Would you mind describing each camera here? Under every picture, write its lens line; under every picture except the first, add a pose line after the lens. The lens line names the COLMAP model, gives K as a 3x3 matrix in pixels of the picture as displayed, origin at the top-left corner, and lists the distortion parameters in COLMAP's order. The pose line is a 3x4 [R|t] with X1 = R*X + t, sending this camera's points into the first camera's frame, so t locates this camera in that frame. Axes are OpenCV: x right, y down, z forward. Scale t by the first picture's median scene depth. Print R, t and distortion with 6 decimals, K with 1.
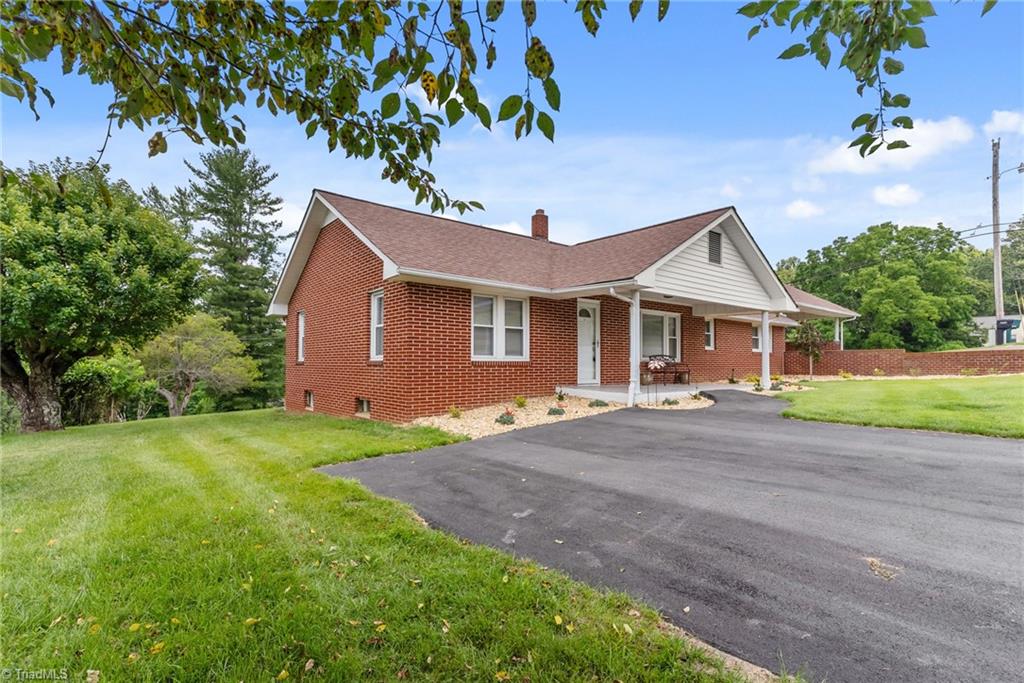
lens RADIAL K [[492.1, 0, 508.3], [0, 492.1, 352.4], [0, 0, 1]] dist [0.002550, -0.002097]
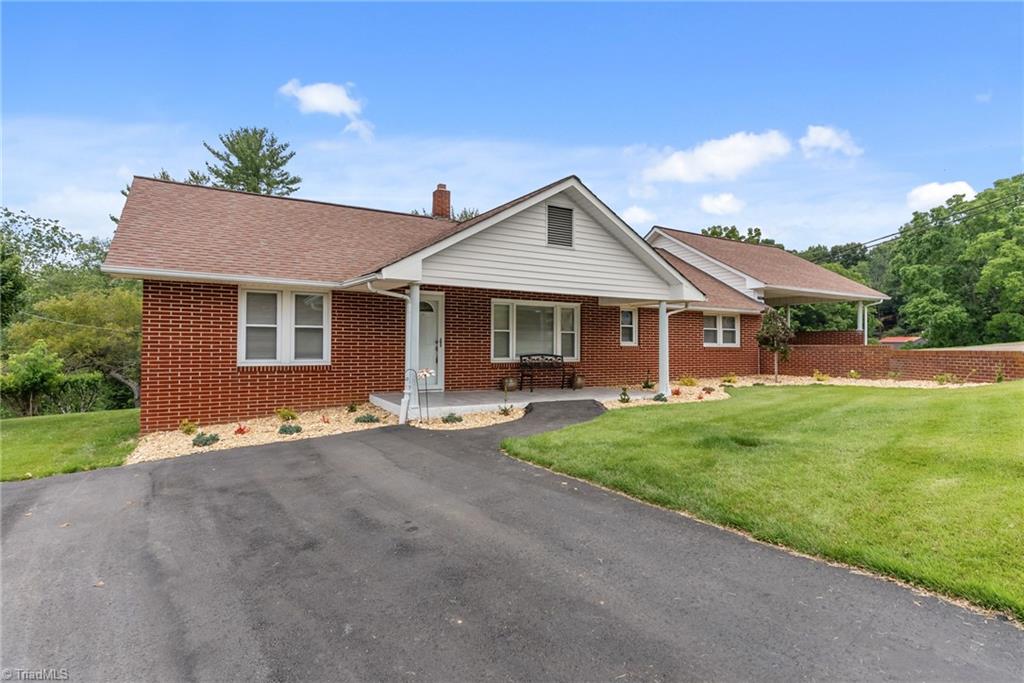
lens RADIAL K [[538.7, 0, 517.4], [0, 538.7, 338.4], [0, 0, 1]] dist [-0.000801, -0.002345]
pose [[0.989331, 0.000357, -0.145683, 0.448128], [0.000847, 0.999966, 0.008206, -0.032424], [0.145681, -0.008242, 0.989297, 0.096770]]
